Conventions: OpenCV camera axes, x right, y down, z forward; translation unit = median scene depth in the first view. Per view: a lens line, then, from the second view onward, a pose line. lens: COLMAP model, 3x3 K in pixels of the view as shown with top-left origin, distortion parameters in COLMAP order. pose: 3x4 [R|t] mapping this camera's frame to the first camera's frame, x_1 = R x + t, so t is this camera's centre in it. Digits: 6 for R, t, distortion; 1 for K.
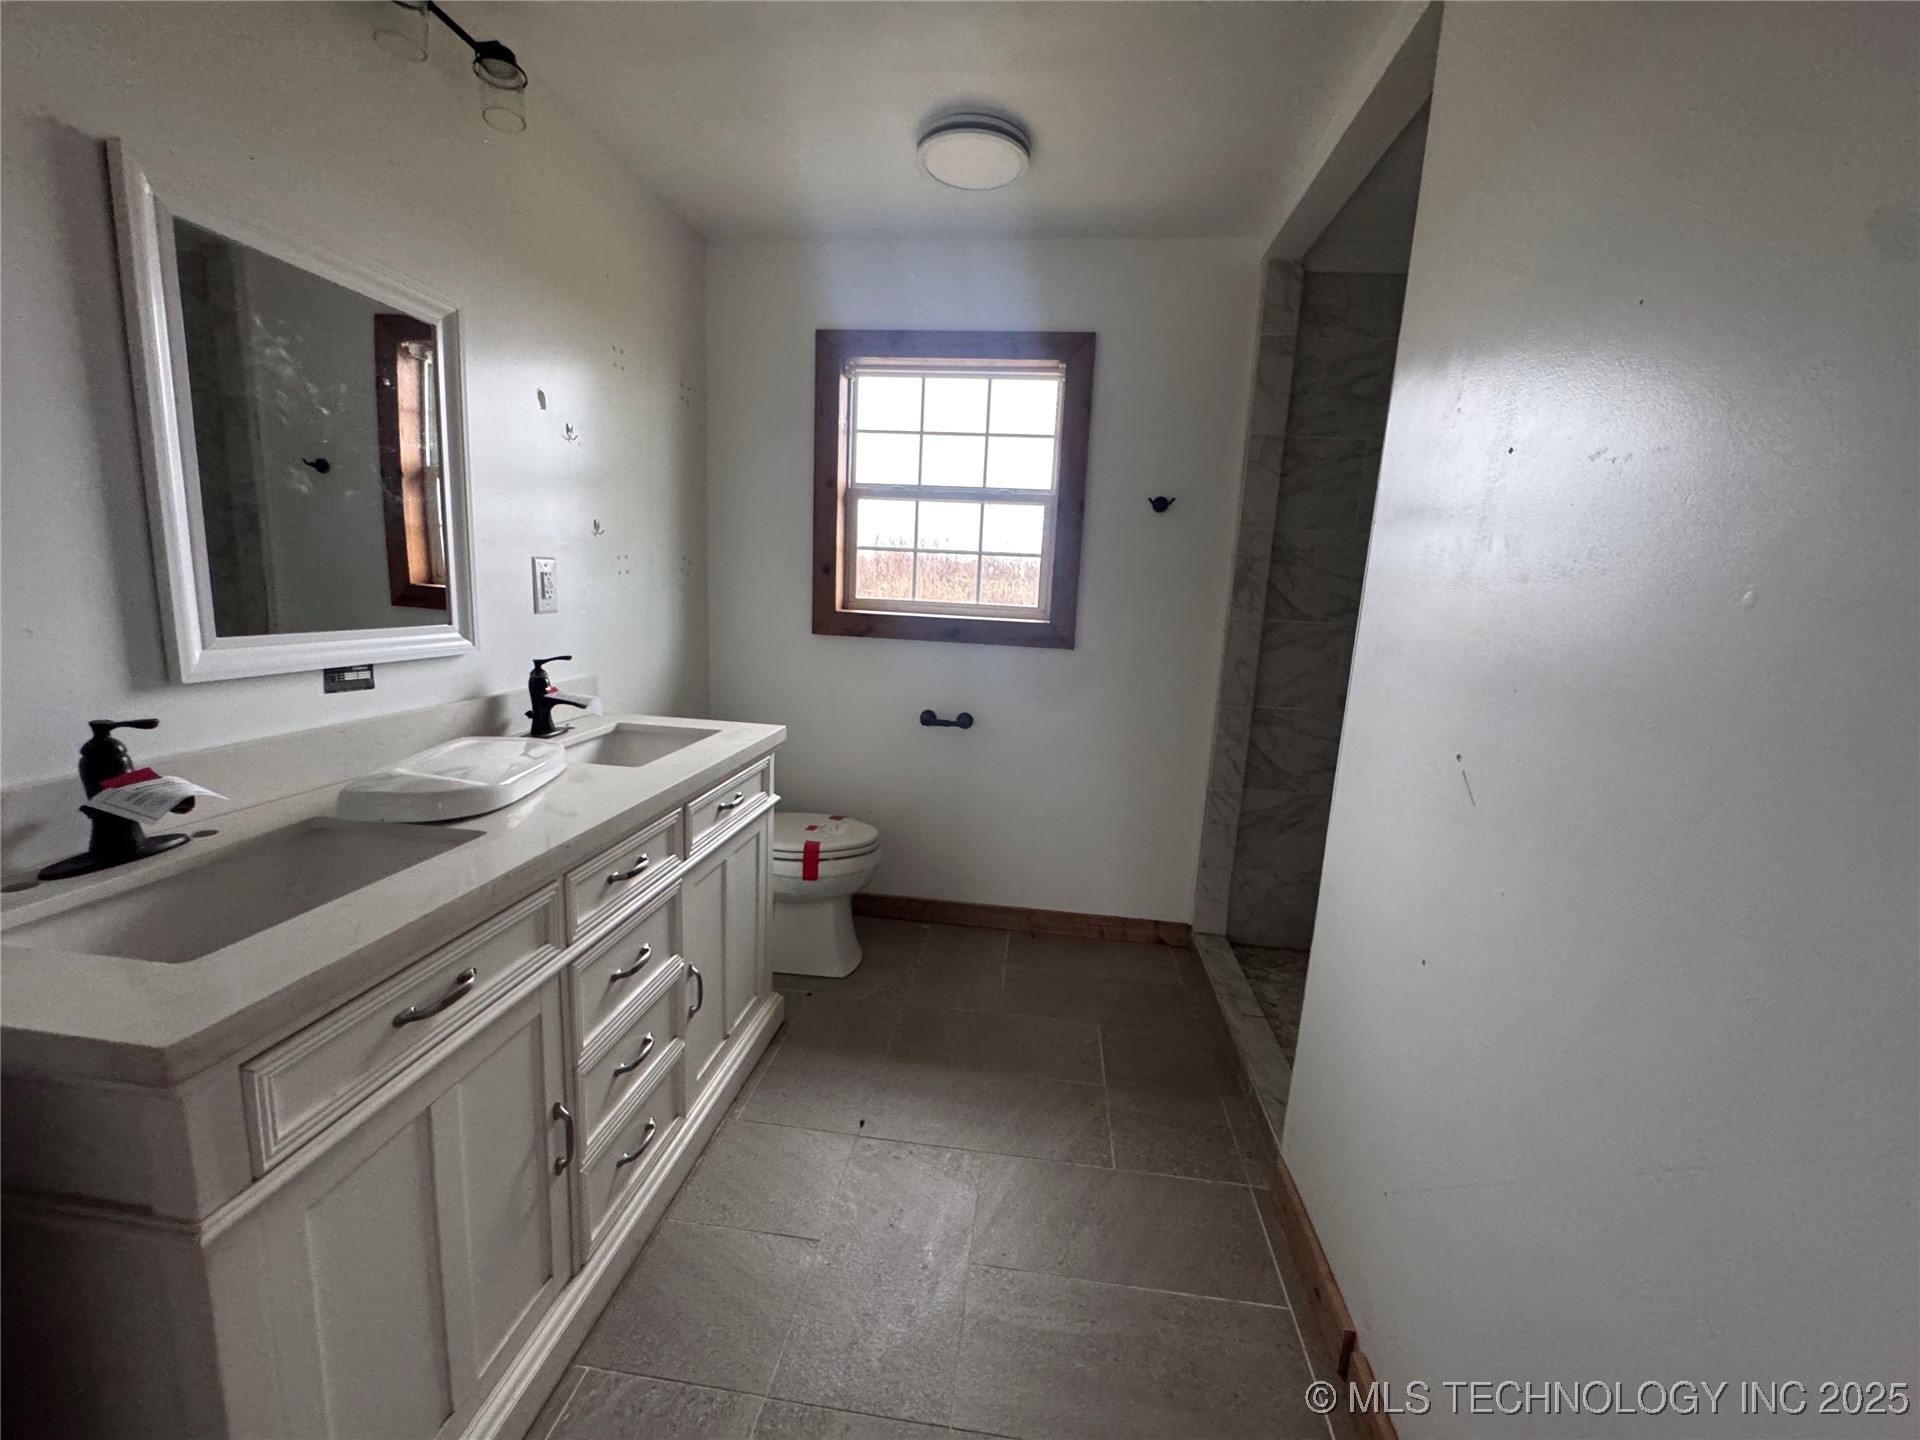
lens RADIAL K [[765.2, 0, 961.8], [0, 765.2, 712.6], [0, 0, 1]] dist [-0.003955, -0.000115]
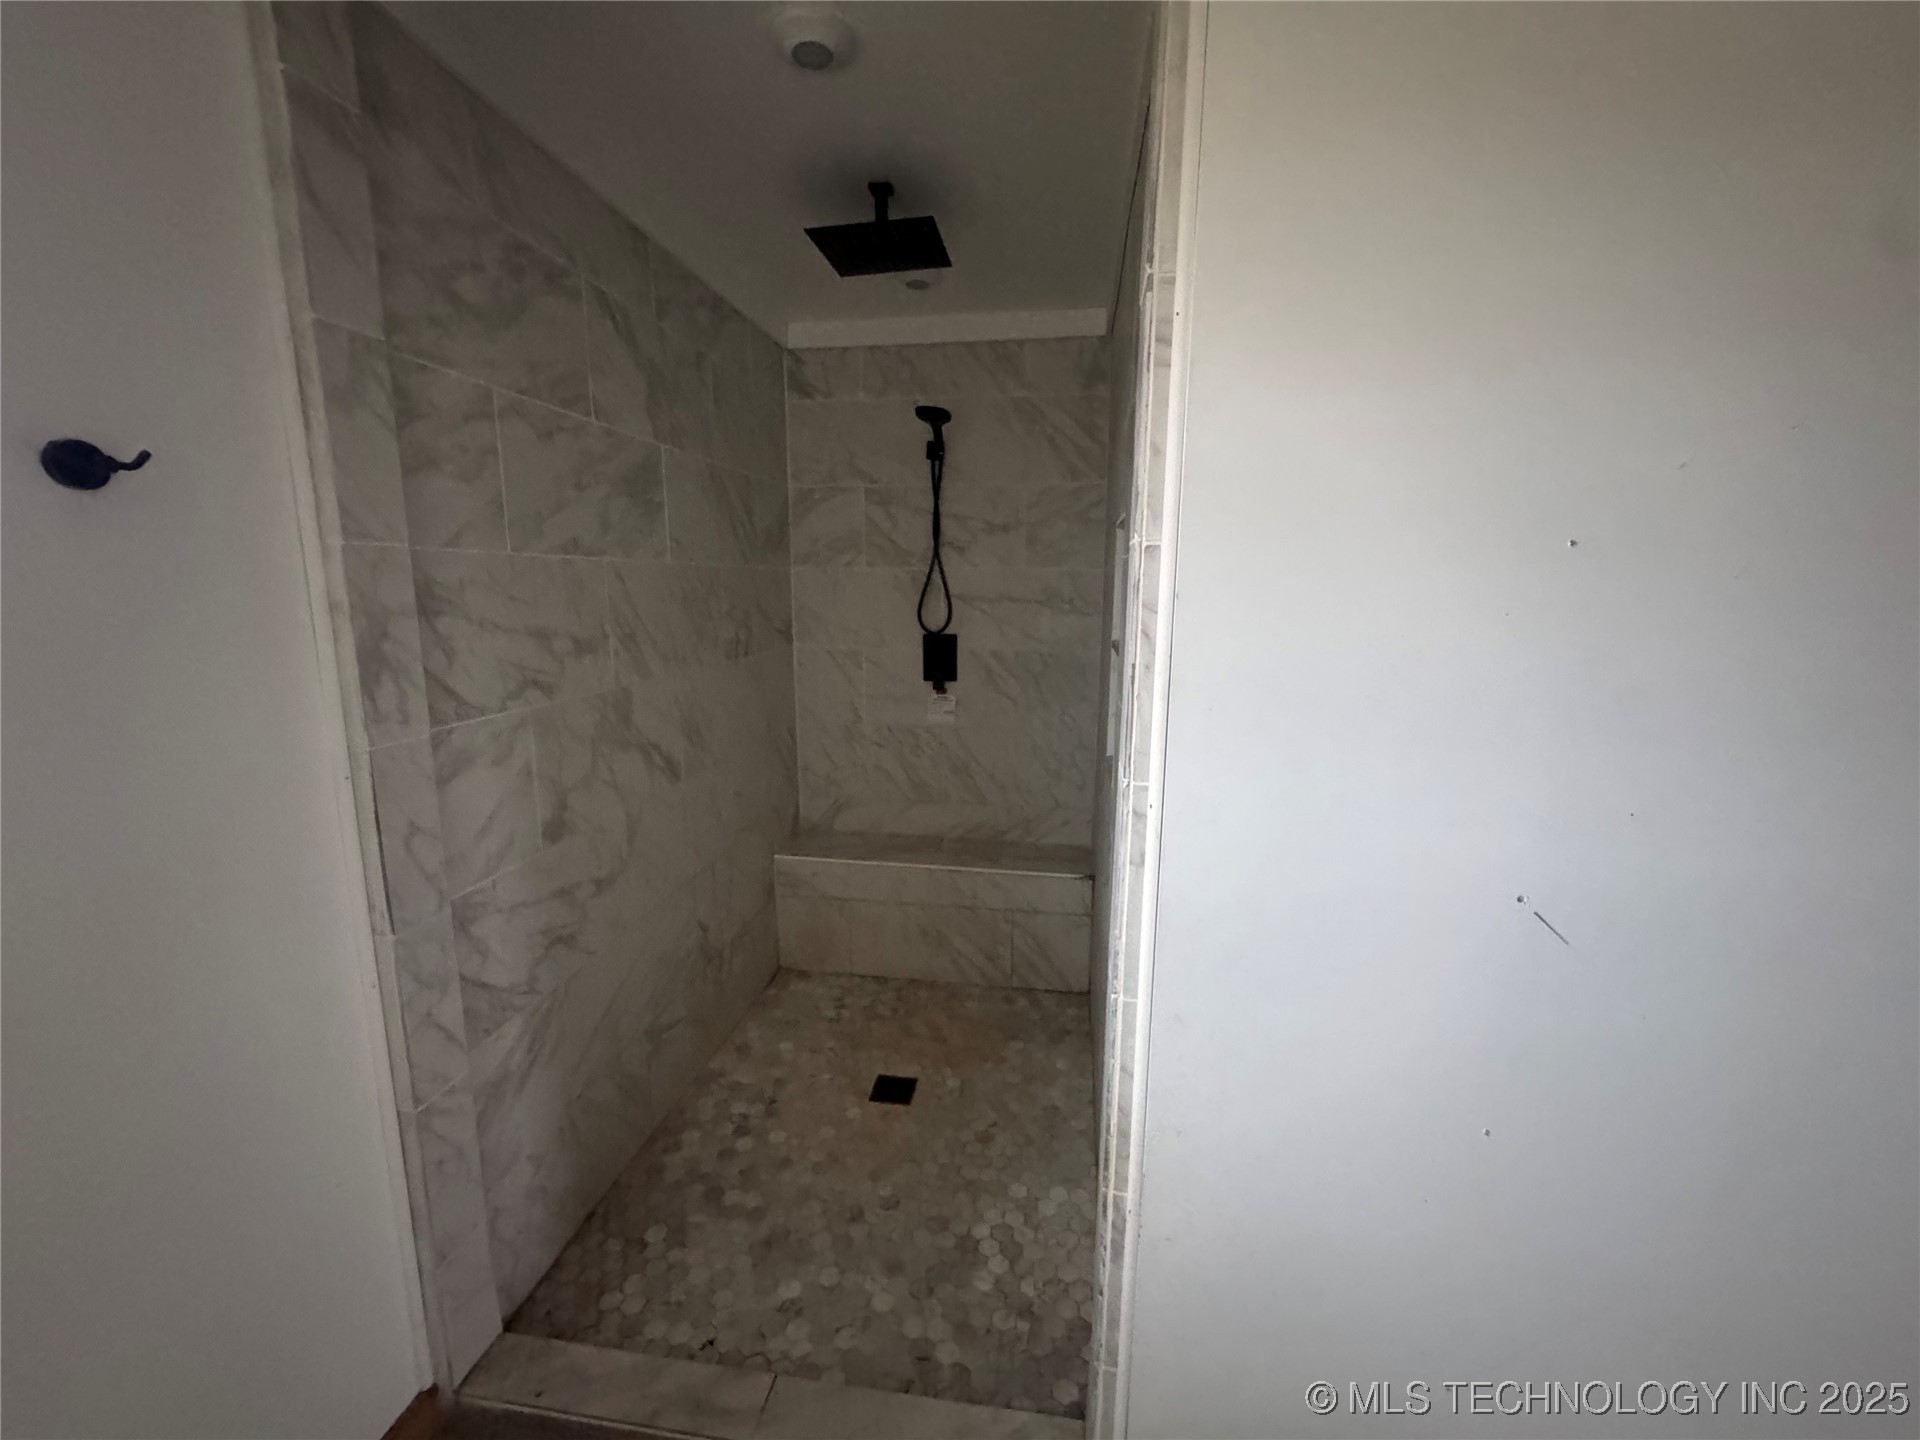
lens RADIAL K [[765.2, 0, 955.0], [0, 765.2, 718.6], [0, 0, 1]] dist [-0.003955, -0.000115]
pose [[0.047728, -0.220647, 0.974185, -0.054938], [0.179306, 0.961347, 0.208954, -0.168132], [-0.982635, 0.164704, 0.085446, 0.615586]]
